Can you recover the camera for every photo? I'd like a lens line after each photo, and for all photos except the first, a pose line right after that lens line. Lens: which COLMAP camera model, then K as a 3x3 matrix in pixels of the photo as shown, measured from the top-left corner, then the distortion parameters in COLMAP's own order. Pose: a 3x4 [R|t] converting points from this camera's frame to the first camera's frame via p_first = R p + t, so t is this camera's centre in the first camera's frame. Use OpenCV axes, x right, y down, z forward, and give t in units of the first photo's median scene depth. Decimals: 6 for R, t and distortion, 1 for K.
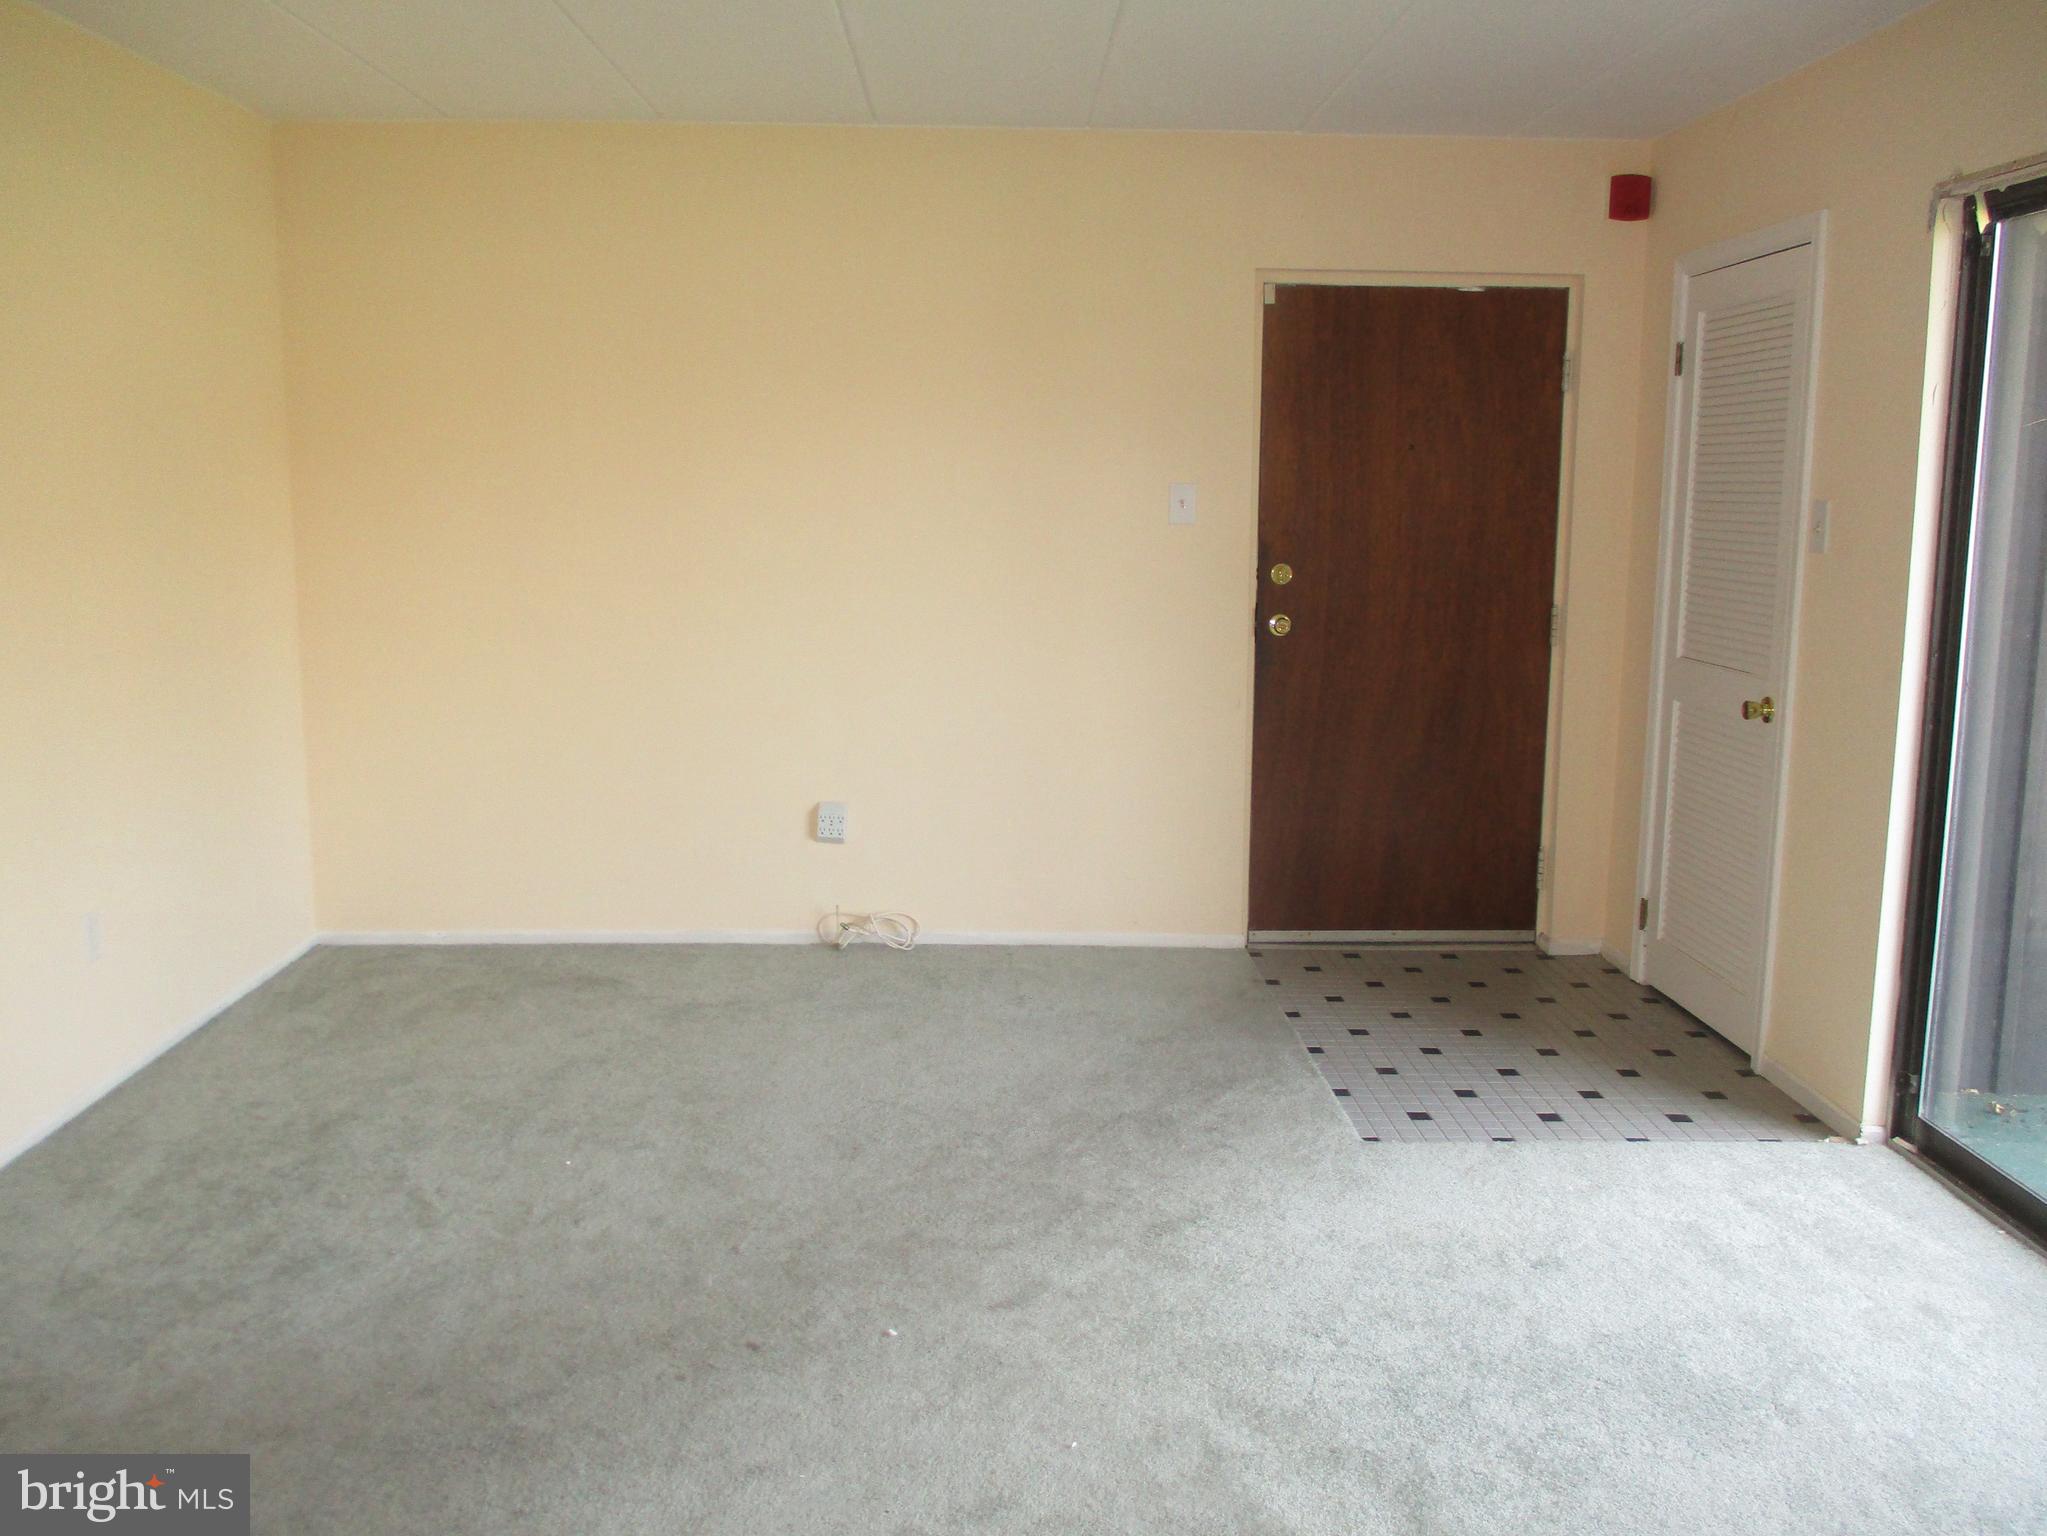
lens RADIAL K [[1711.9, 0, 1023.5], [0, 1711.9, 732.1], [0, 0, 1]] dist [-0.029378, 0.013465]
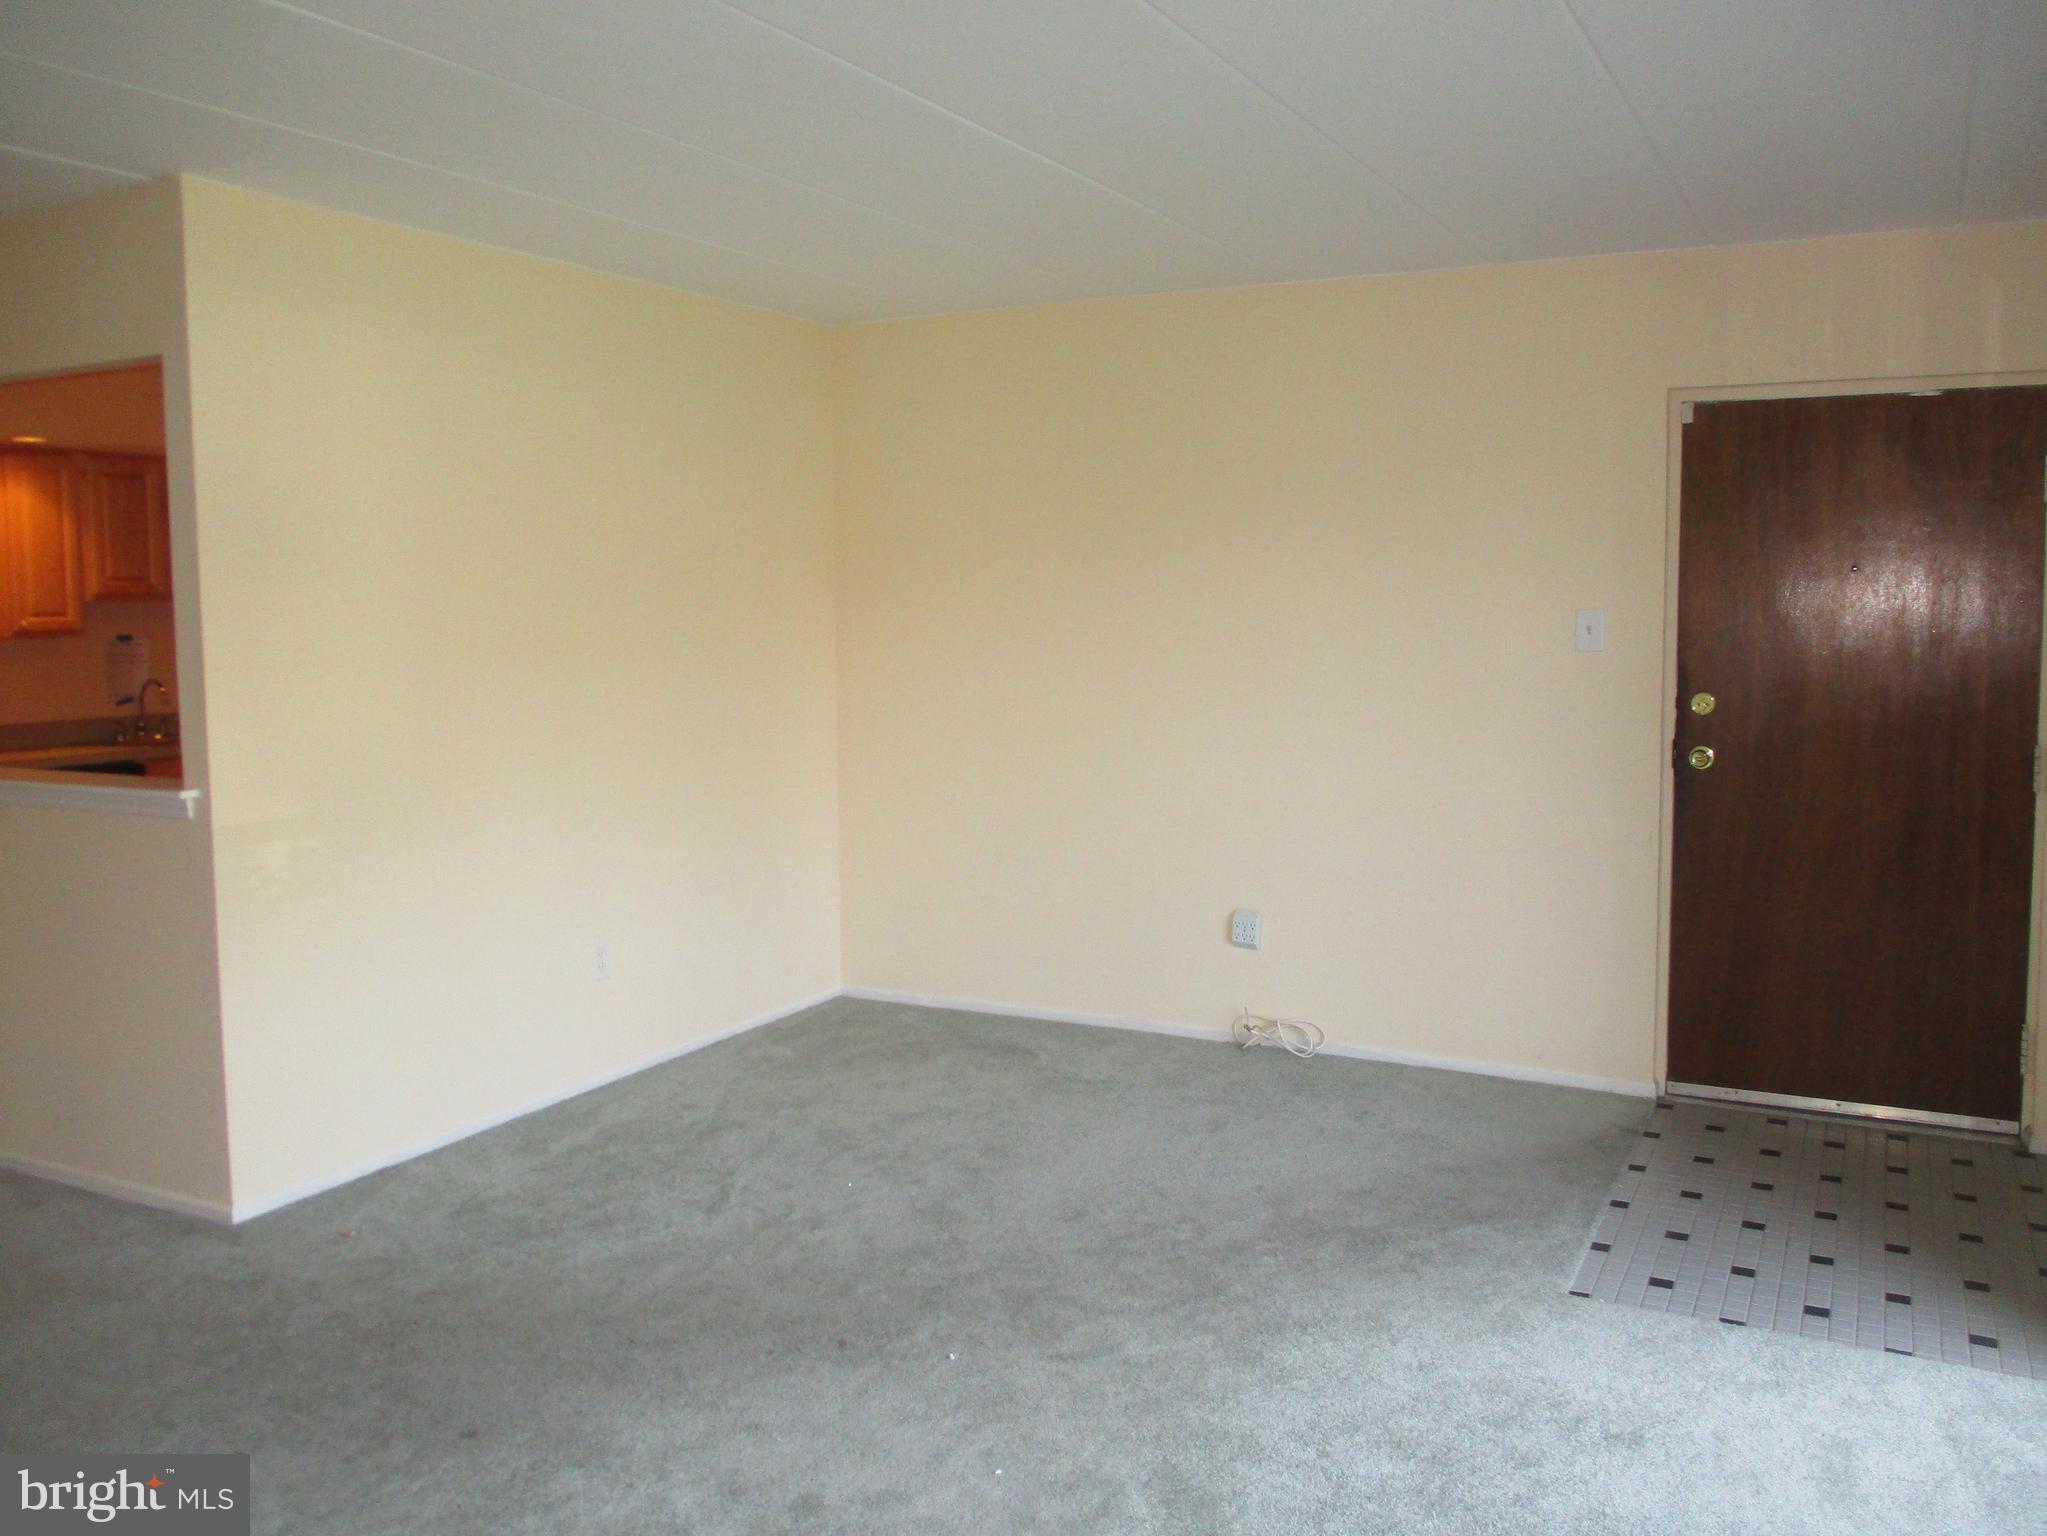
lens RADIAL K [[1711.9, 0, 1023.5], [0, 1711.9, 732.1], [0, 0, 1]] dist [-0.029378, 0.013465]
pose [[0.873392, 0.026196, -0.486313, 0.354242], [-0.059938, 0.996743, -0.053955, -0.004266], [0.483315, 0.076272, 0.872117, -0.003366]]
